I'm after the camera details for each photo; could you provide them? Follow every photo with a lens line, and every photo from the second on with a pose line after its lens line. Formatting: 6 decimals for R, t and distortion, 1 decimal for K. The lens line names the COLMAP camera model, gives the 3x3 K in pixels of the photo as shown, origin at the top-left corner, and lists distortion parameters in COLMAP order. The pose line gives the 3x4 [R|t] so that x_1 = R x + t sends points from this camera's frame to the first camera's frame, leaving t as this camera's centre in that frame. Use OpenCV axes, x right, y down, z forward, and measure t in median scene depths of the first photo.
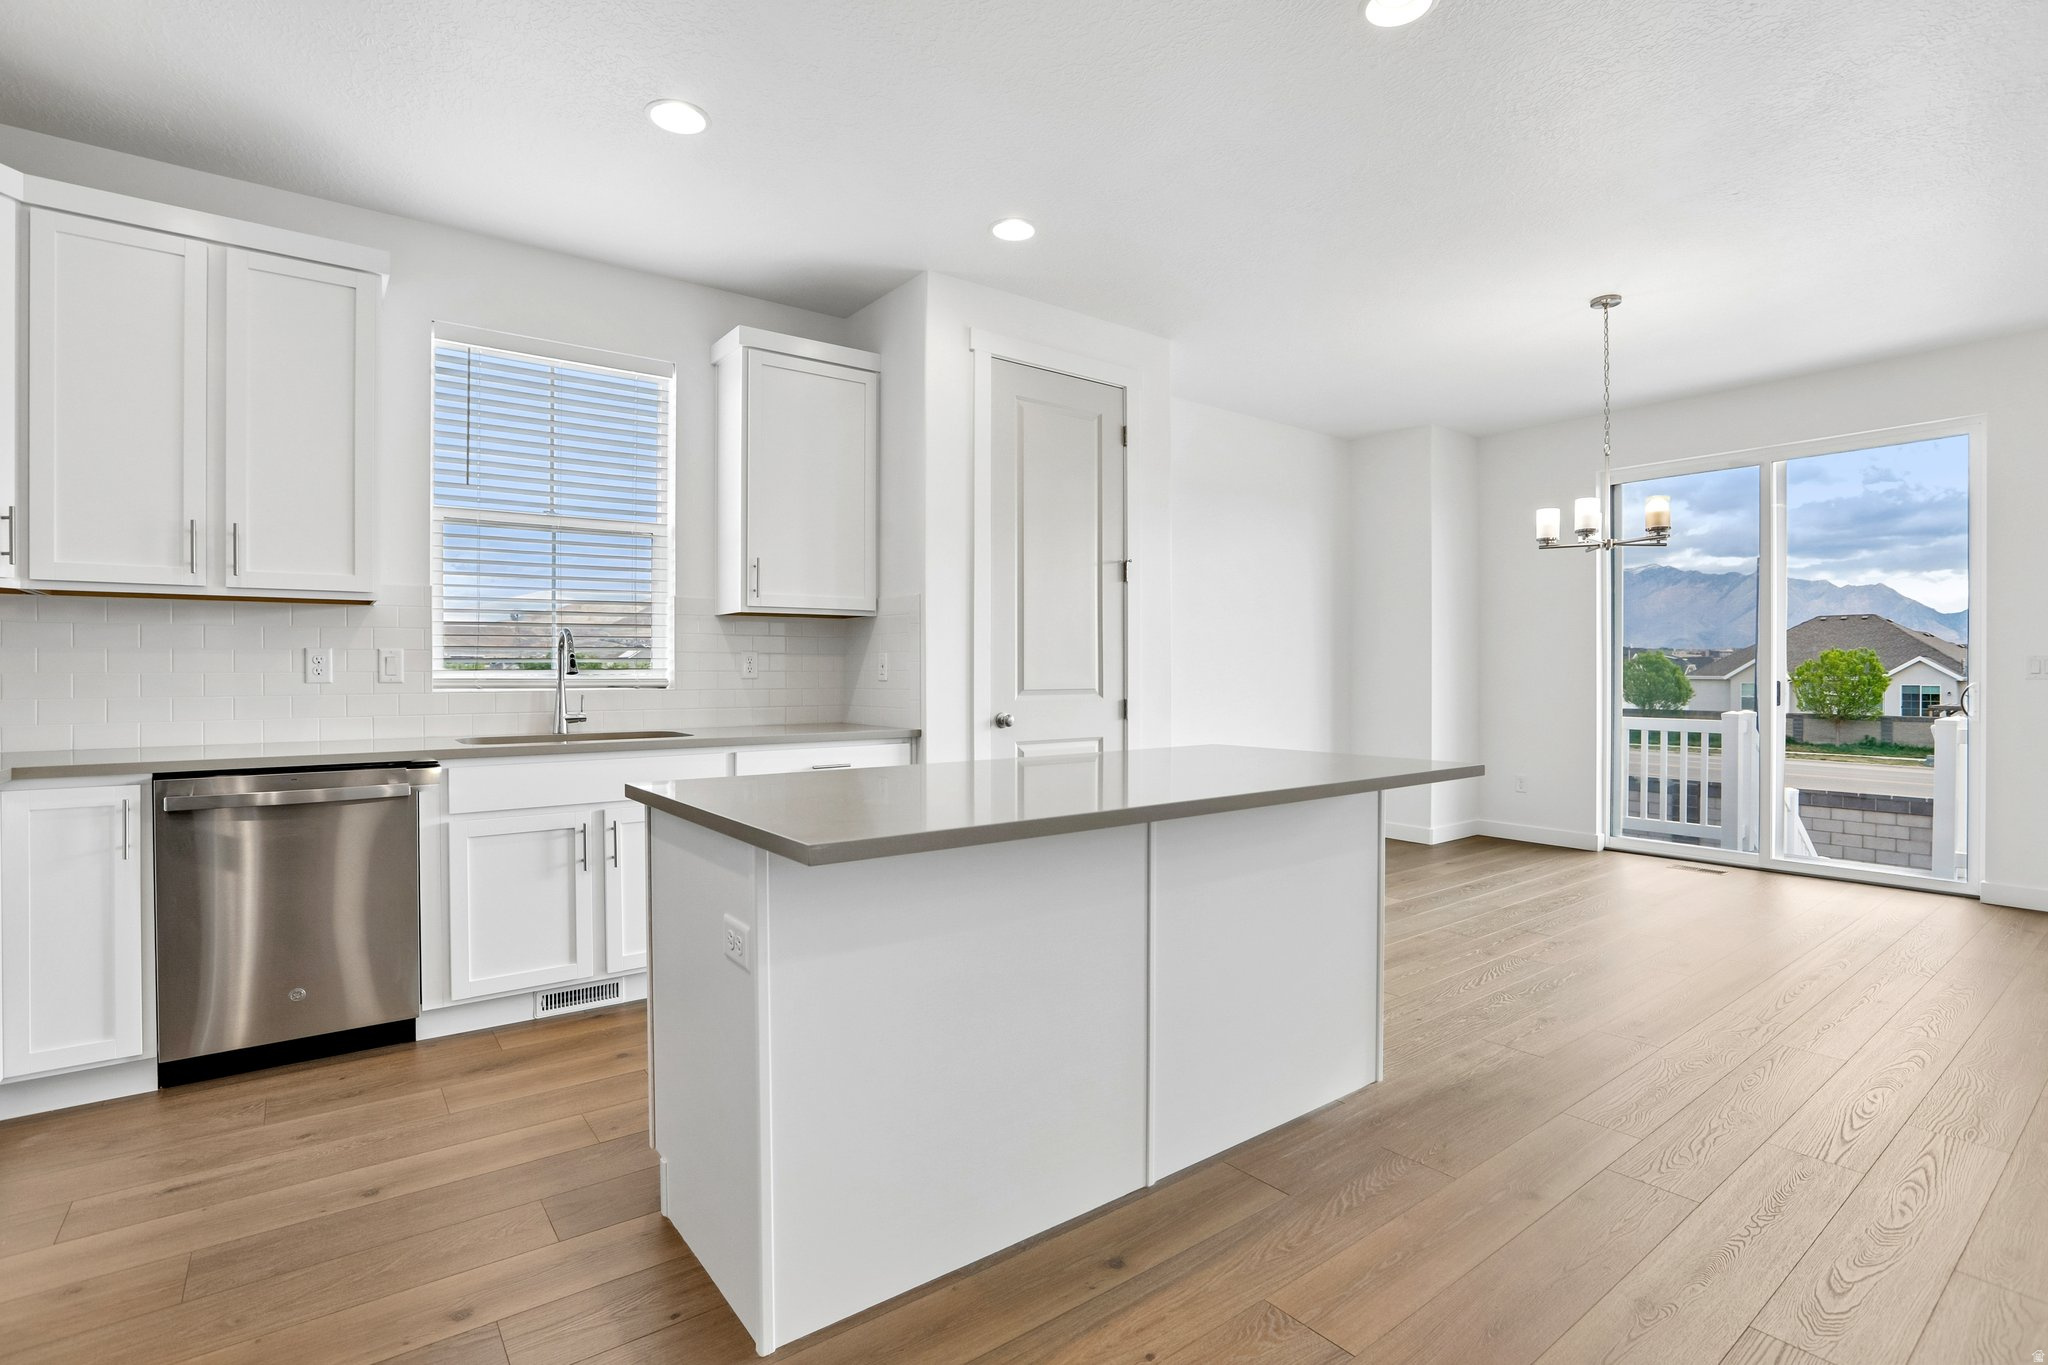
lens RADIAL K [[978.2, 0, 1024.0], [0, 978.2, 682.5], [0, 0, 1]] dist [-0.038028, 0.000153]
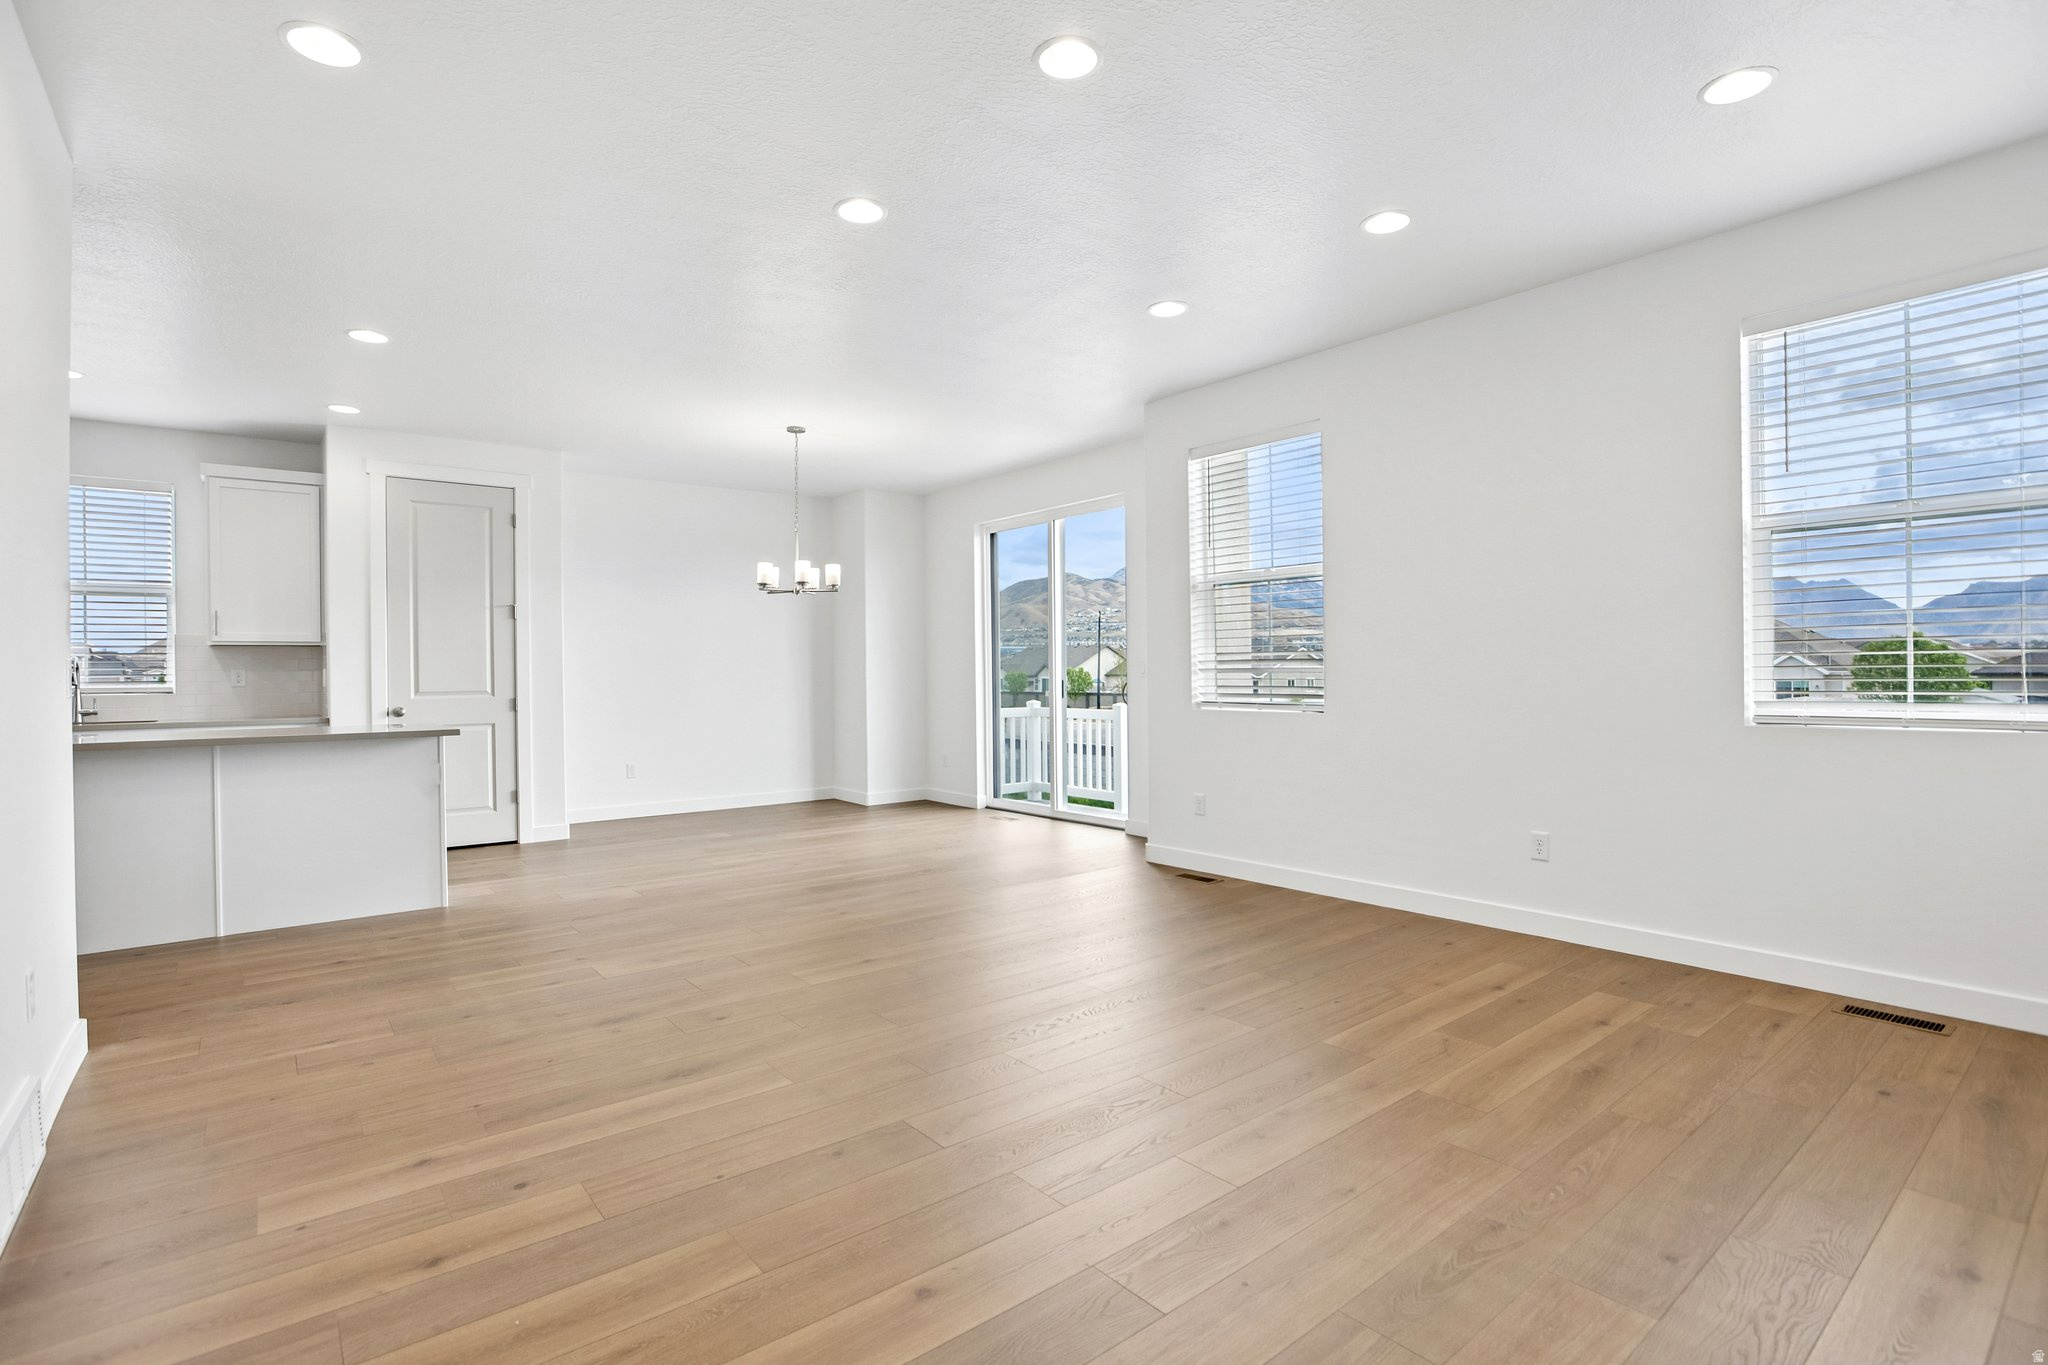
lens RADIAL K [[1008.5, 0, 1024.0], [0, 1008.5, 682.5], [0, 0, 1]] dist [0.000119, -0.000055]
pose [[0.999908, -0.012186, -0.005966, 0.889956], [0.012141, 0.999898, -0.007477, 0.014369], [0.006056, 0.007404, 0.999954, -0.531629]]
